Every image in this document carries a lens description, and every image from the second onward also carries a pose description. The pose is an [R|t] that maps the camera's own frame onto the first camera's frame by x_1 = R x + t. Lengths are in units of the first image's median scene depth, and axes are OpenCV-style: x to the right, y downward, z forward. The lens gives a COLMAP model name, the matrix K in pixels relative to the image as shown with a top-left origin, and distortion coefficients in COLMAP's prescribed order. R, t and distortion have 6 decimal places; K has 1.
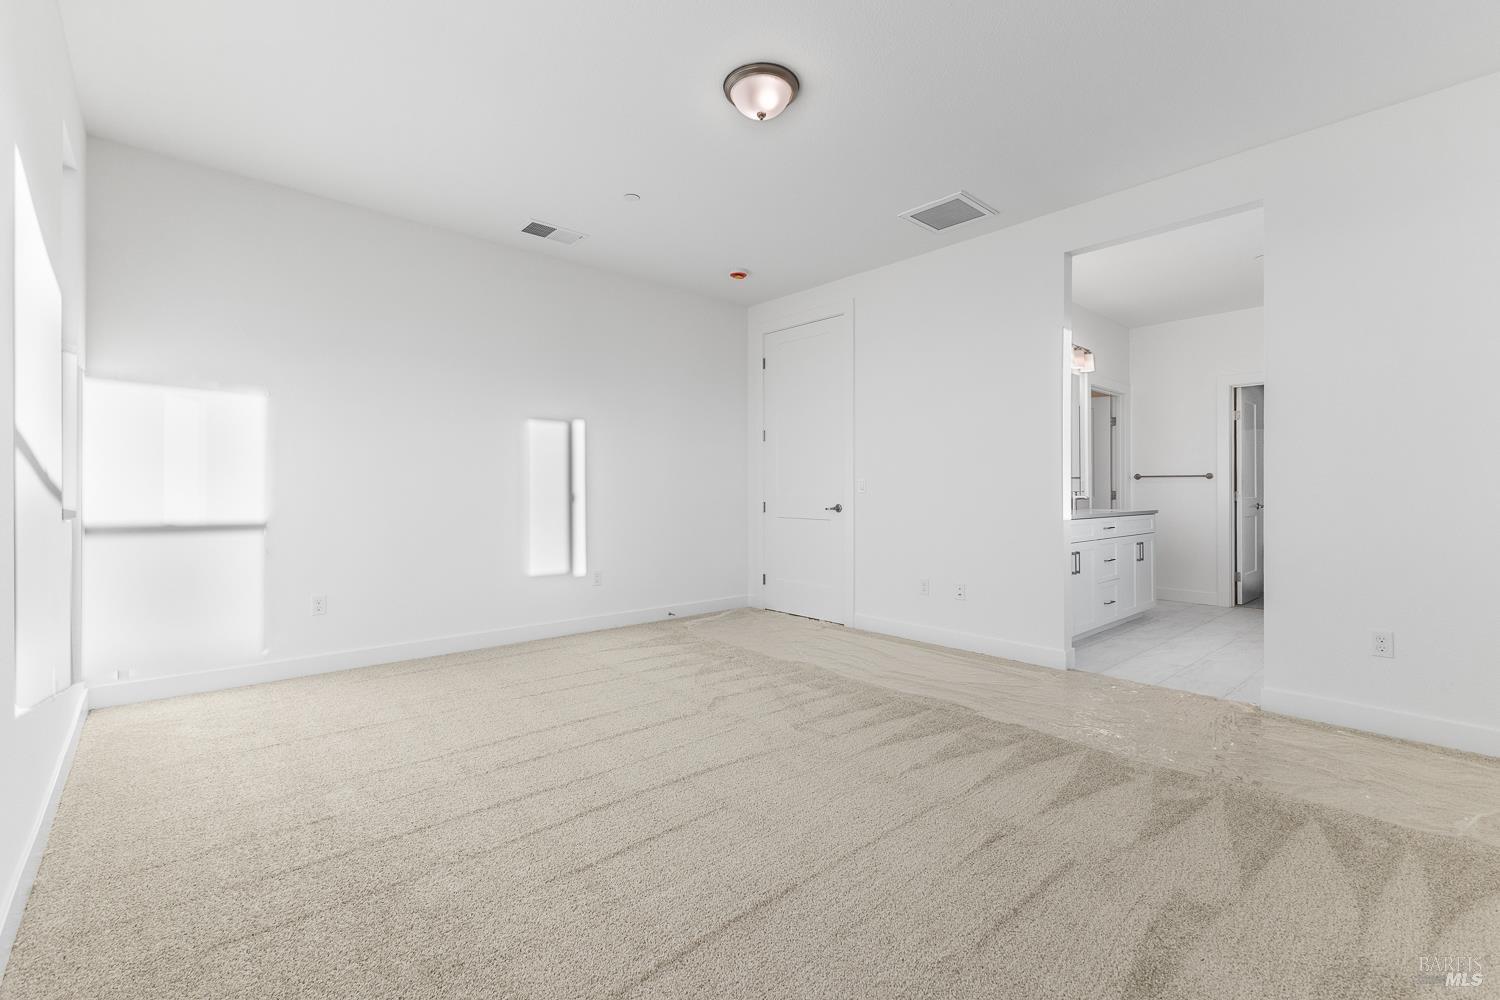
lens RADIAL K [[657.6, 0, 745.9], [0, 657.6, 493.6], [0, 0, 1]] dist [0.011777, 0.000000]
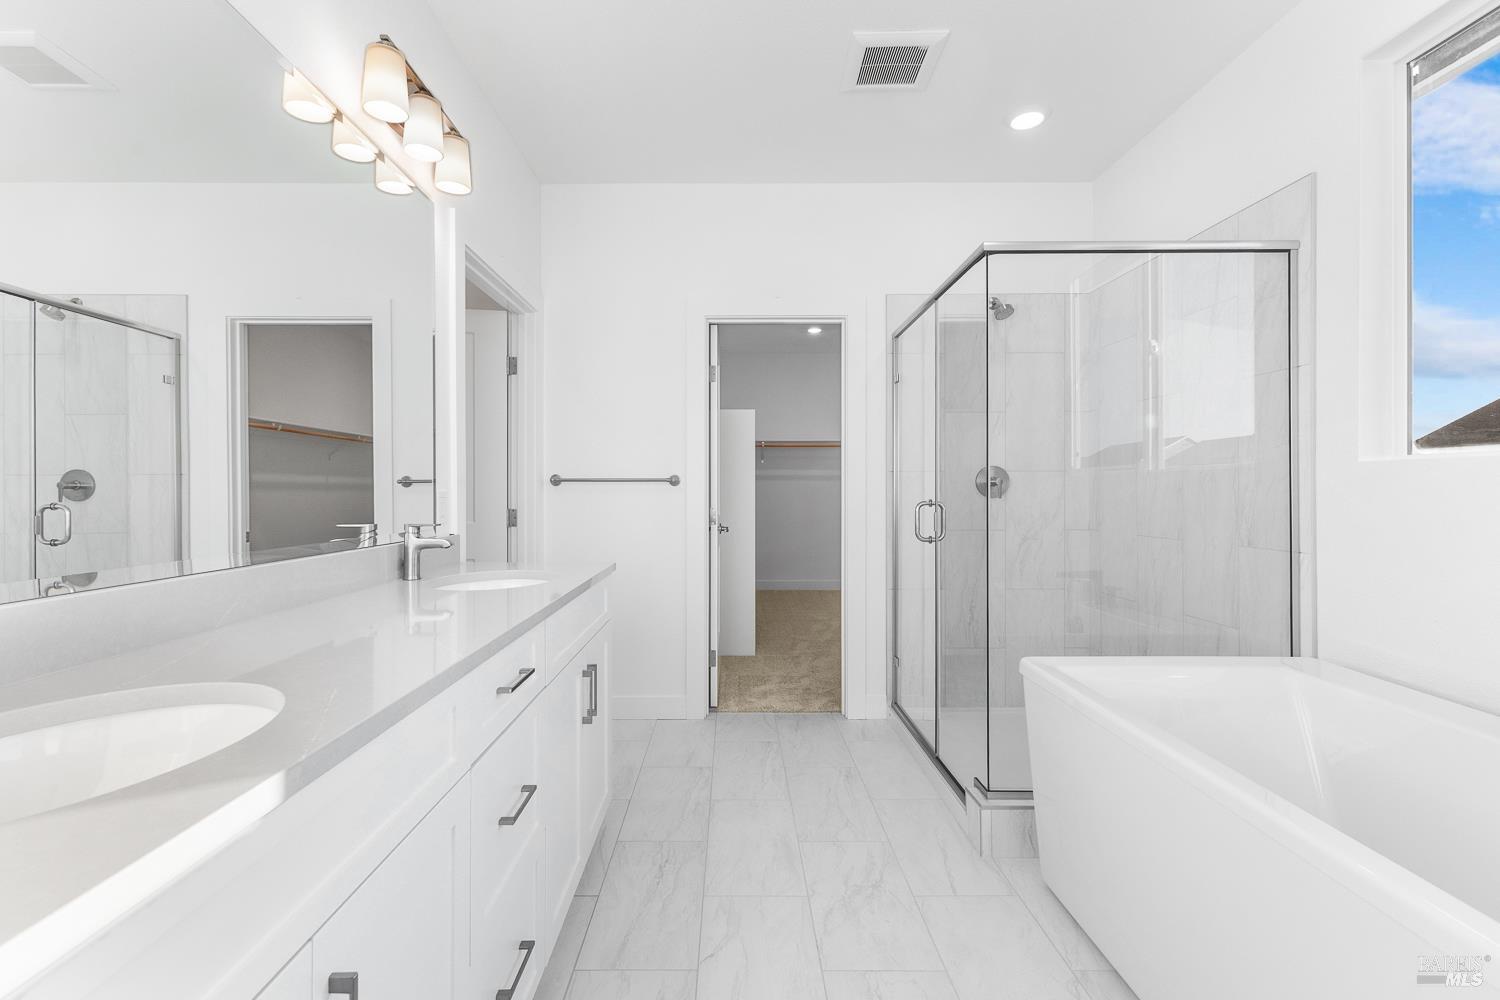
lens RADIAL K [[657.6, 0, 745.9], [0, 657.6, 493.6], [0, 0, 1]] dist [0.011777, 0.000000]
pose [[0.649648, -0.001715, 0.760233, 0.306829], [0.001645, 0.999998, 0.000851, -0.015916], [-0.760233, 0.000698, 0.649650, 0.567260]]
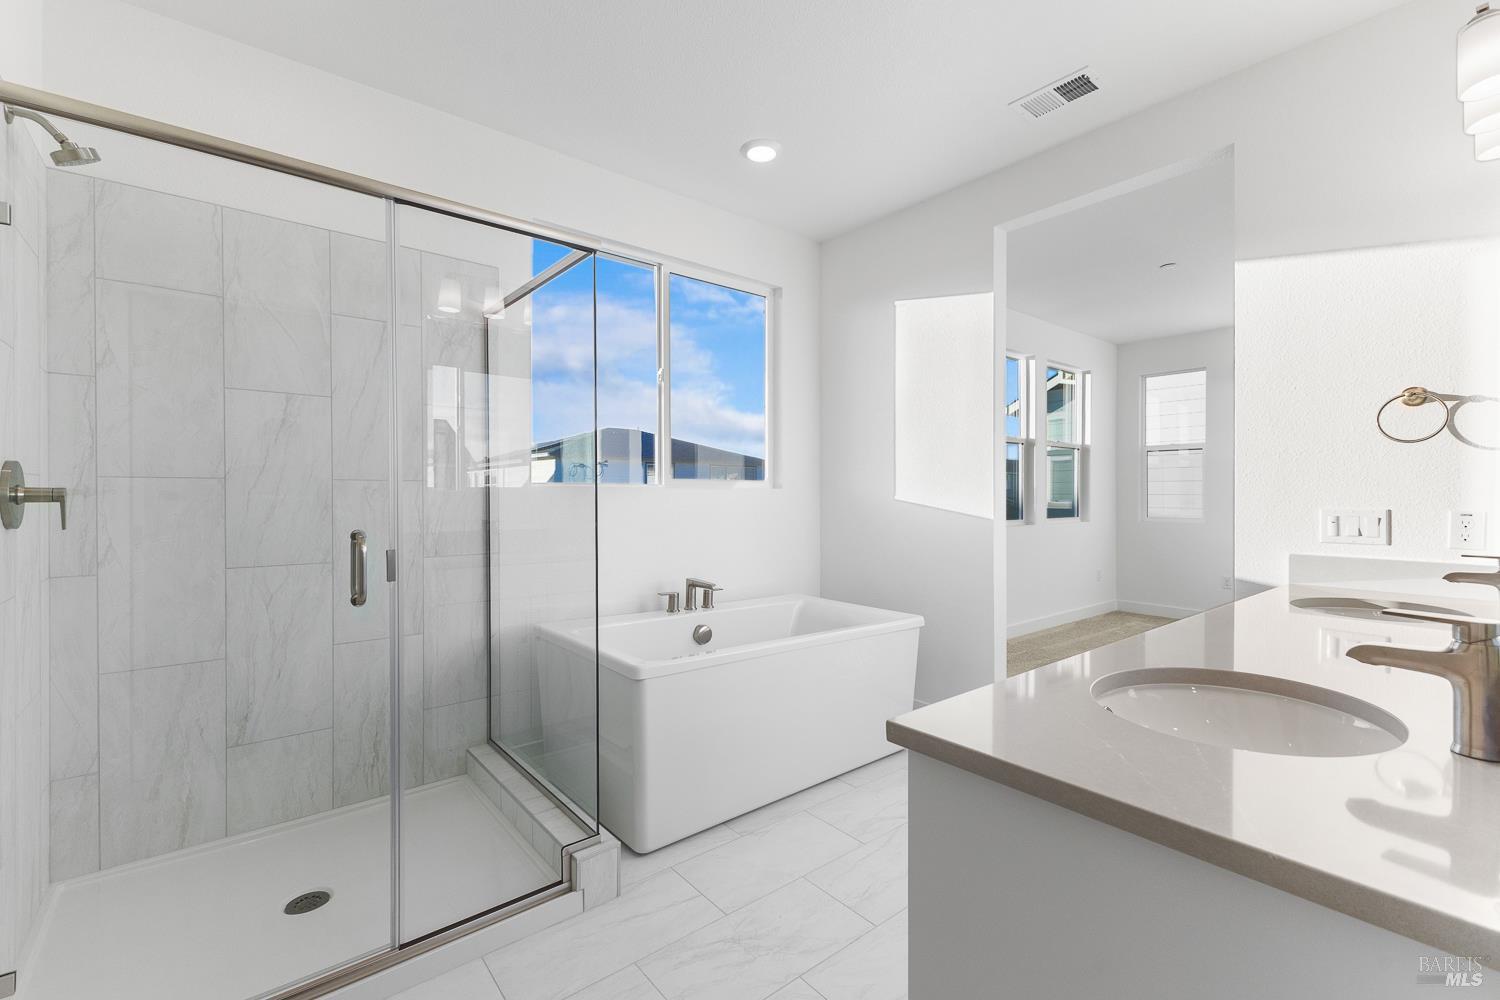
lens RADIAL K [[657.6, 0, 745.9], [0, 657.6, 493.6], [0, 0, 1]] dist [0.011777, 0.000000]
pose [[-0.999236, 0.002382, 0.039020, 0.613831], [0.002684, 0.999967, 0.007693, -0.029069], [-0.039001, 0.007792, -0.999209, 1.089557]]
